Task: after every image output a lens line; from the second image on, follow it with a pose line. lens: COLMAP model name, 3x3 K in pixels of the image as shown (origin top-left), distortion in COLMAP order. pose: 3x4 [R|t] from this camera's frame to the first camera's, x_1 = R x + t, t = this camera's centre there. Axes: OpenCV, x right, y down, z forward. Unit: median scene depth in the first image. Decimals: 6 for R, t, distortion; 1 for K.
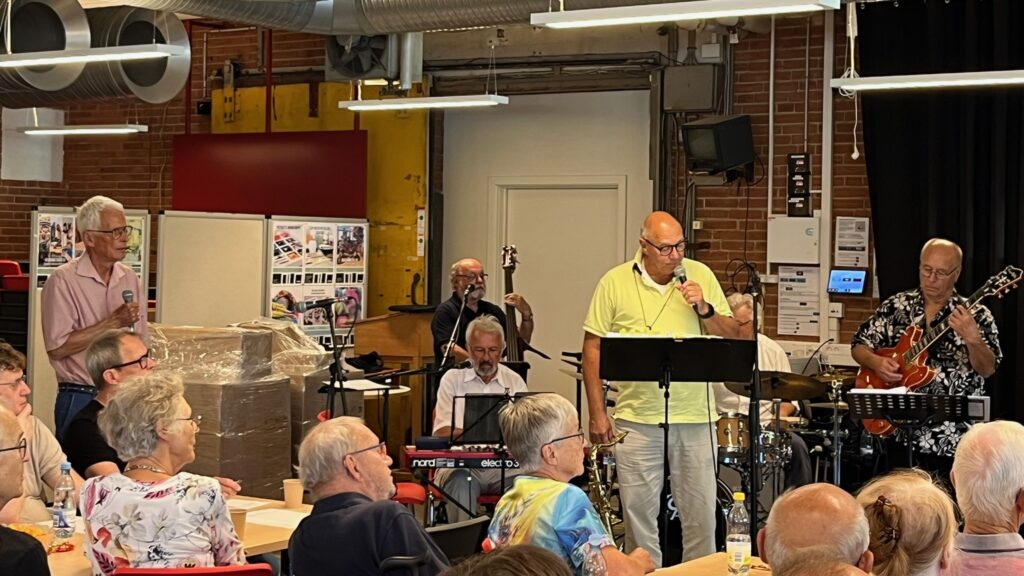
lens RADIAL K [[1642.8, 0, 510.2], [0, 1642.8, 176.7], [0, 0, 1]] dist [0.127715, -0.091779]
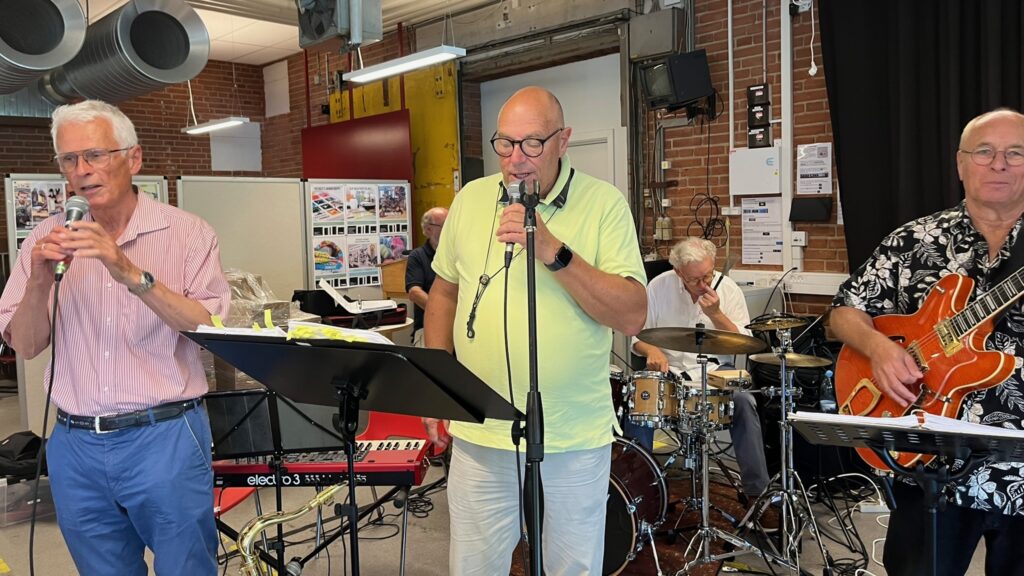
lens RADIAL K [[758.2, 0, 528.0], [0, 758.2, 247.7], [0, 0, 1]] dist [0.012670, -0.000568]
pose [[0.981431, -0.039026, -0.187802, 0.117644], [0.055456, 0.995002, 0.083037, 0.037415], [0.183622, -0.091910, 0.978691, 0.499740]]
